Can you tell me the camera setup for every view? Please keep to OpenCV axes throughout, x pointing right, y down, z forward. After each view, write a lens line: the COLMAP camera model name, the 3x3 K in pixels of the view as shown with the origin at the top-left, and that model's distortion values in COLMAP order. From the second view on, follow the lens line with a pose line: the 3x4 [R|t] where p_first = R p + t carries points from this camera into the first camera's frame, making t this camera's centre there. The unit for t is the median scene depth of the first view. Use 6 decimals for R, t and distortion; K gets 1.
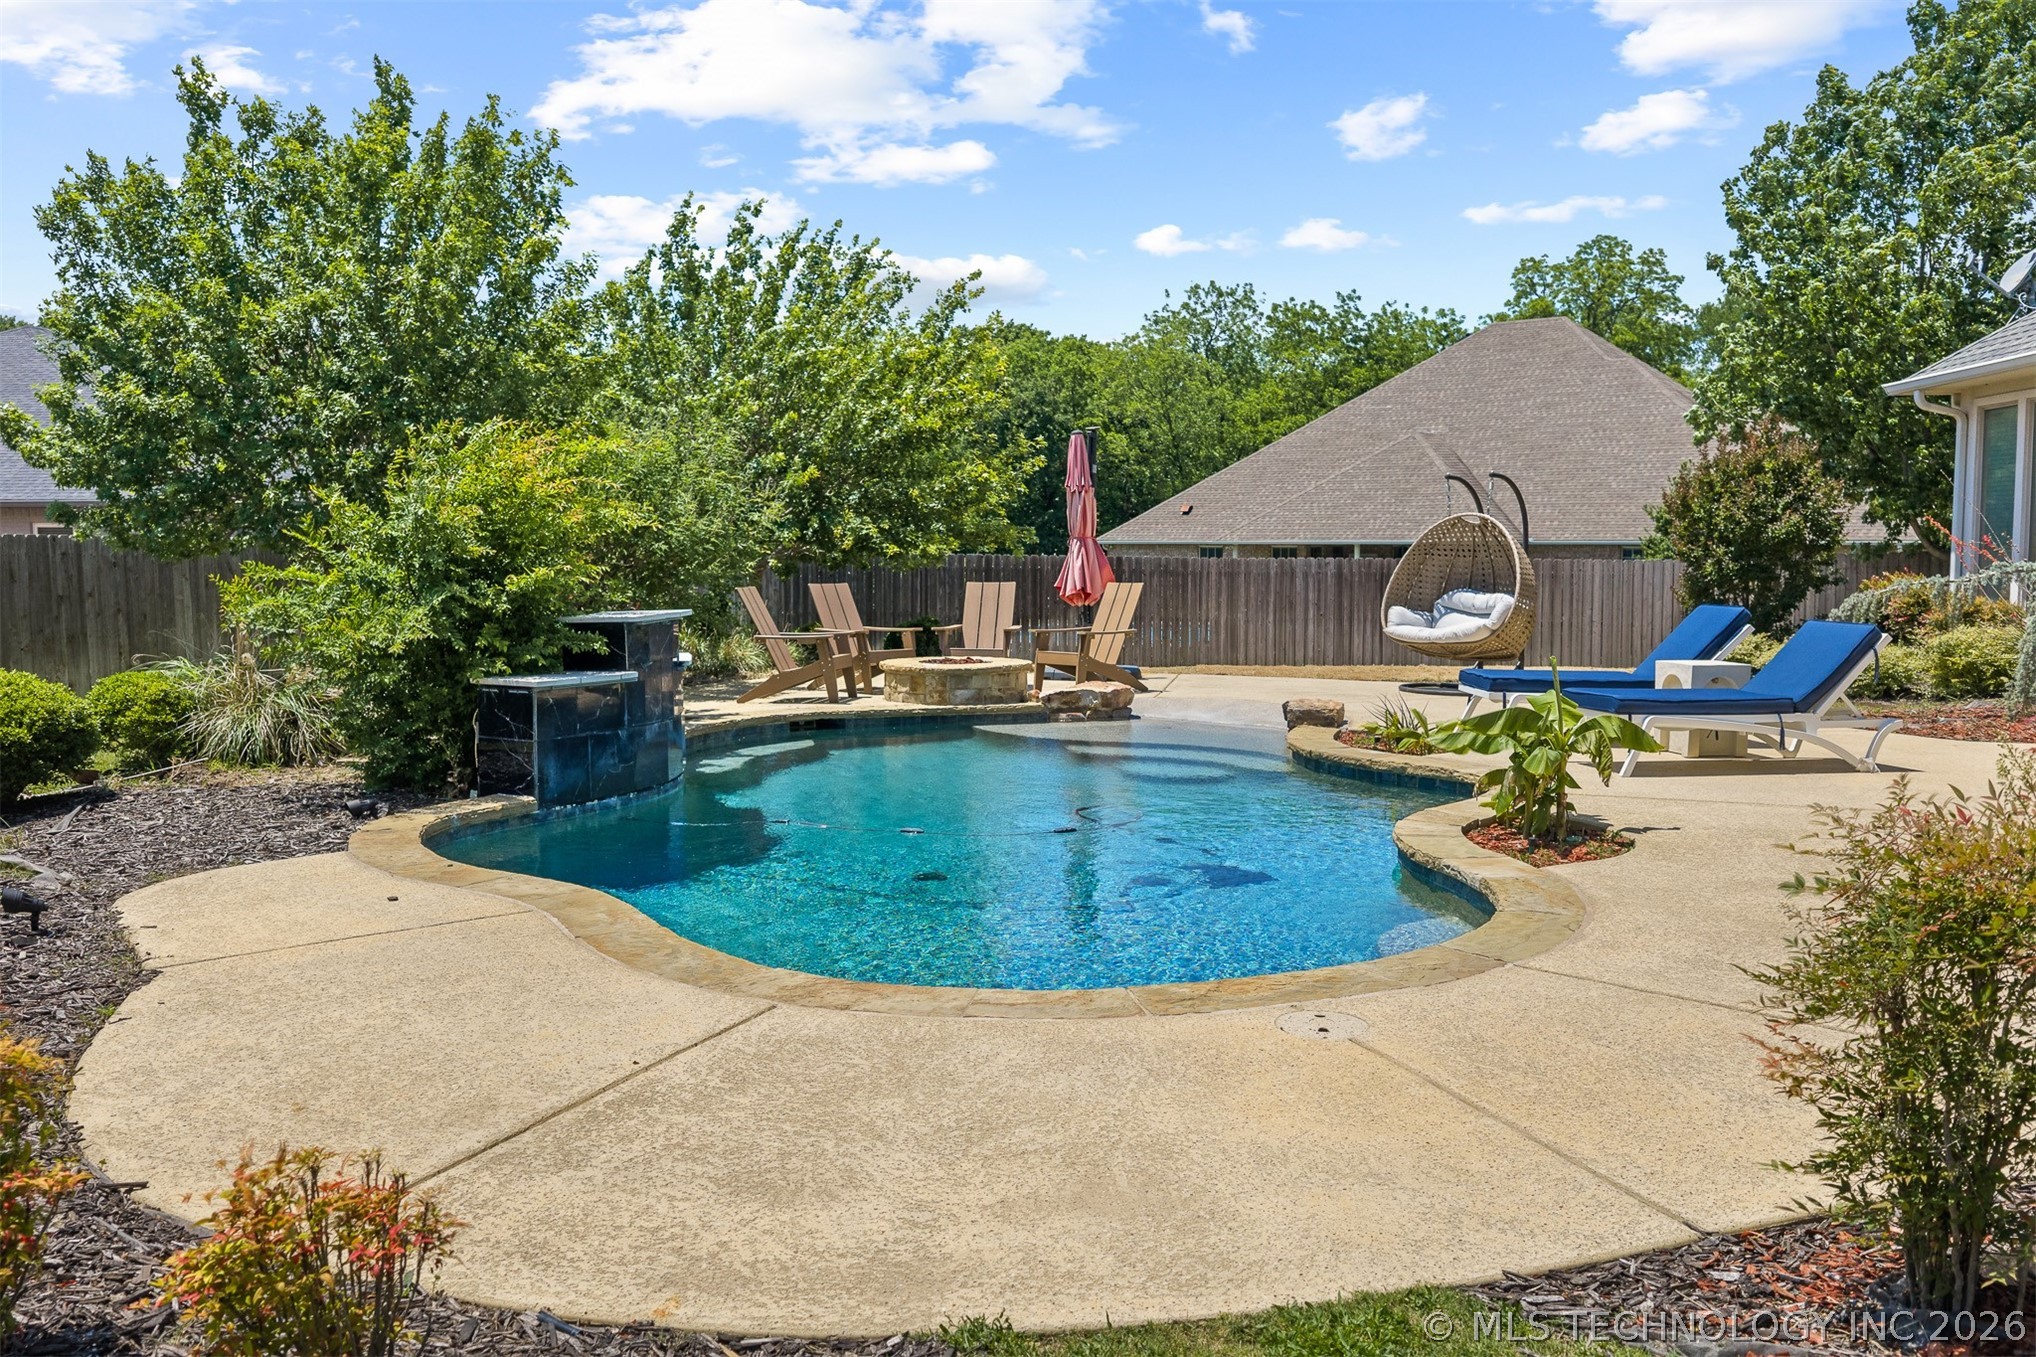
lens RADIAL K [[1677.9, 0, 1020.1], [0, 1677.9, 678.0], [0, 0, 1]] dist [0.011017, -0.007165]
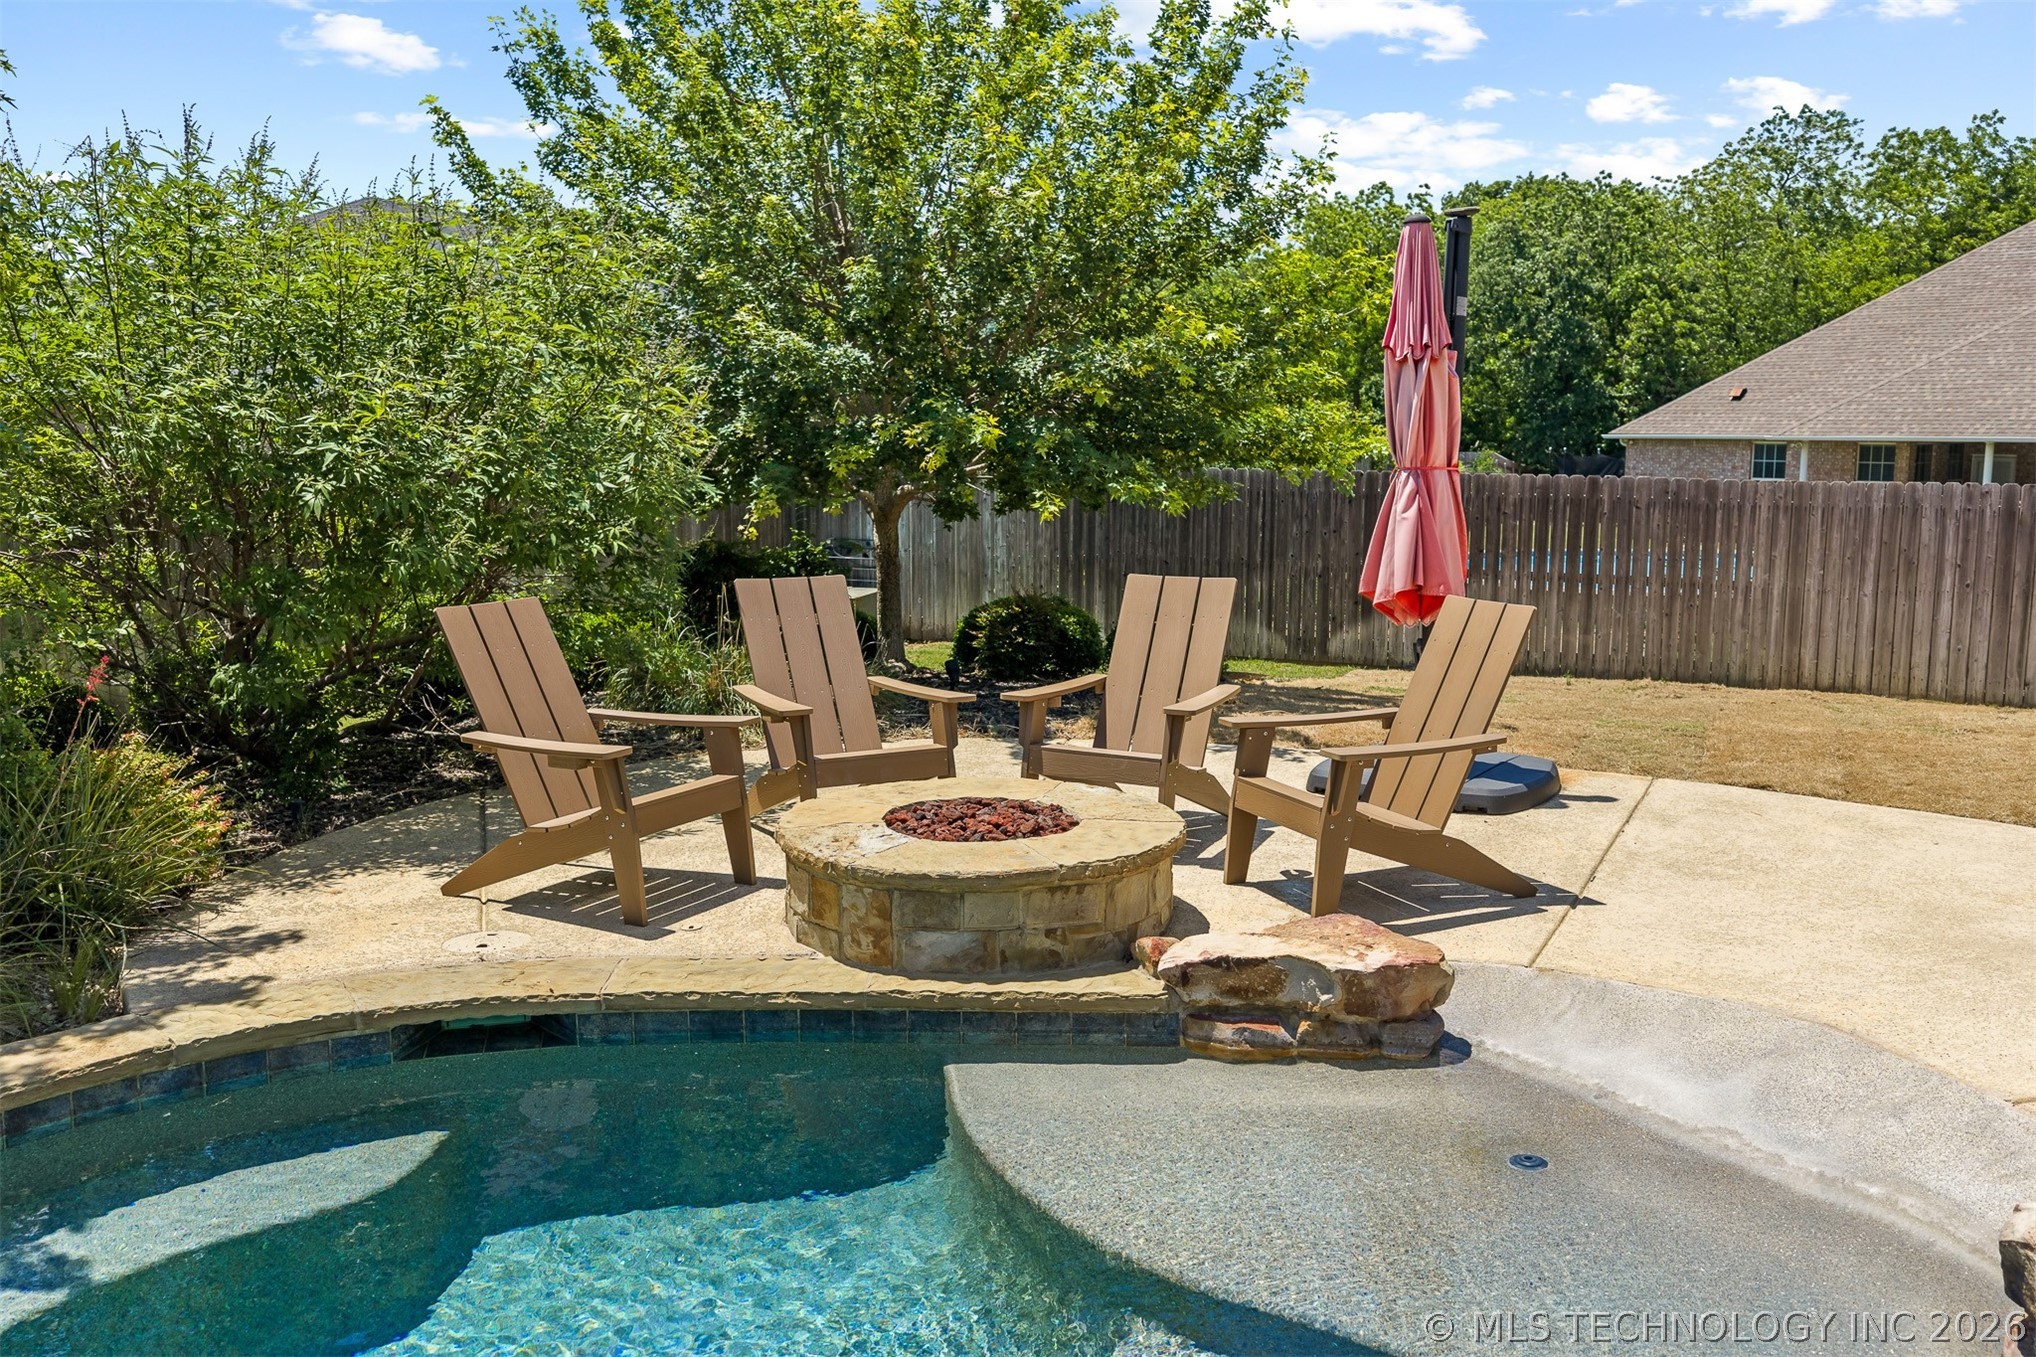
lens RADIAL K [[1677.9, 0, 1020.1], [0, 1677.9, 678.0], [0, 0, 1]] dist [0.011017, -0.007165]
pose [[0.953957, 0.049763, -0.295786, 0.044498], [-0.029461, 0.996918, 0.072703, -0.038292], [0.298492, -0.060641, 0.952484, 0.364573]]
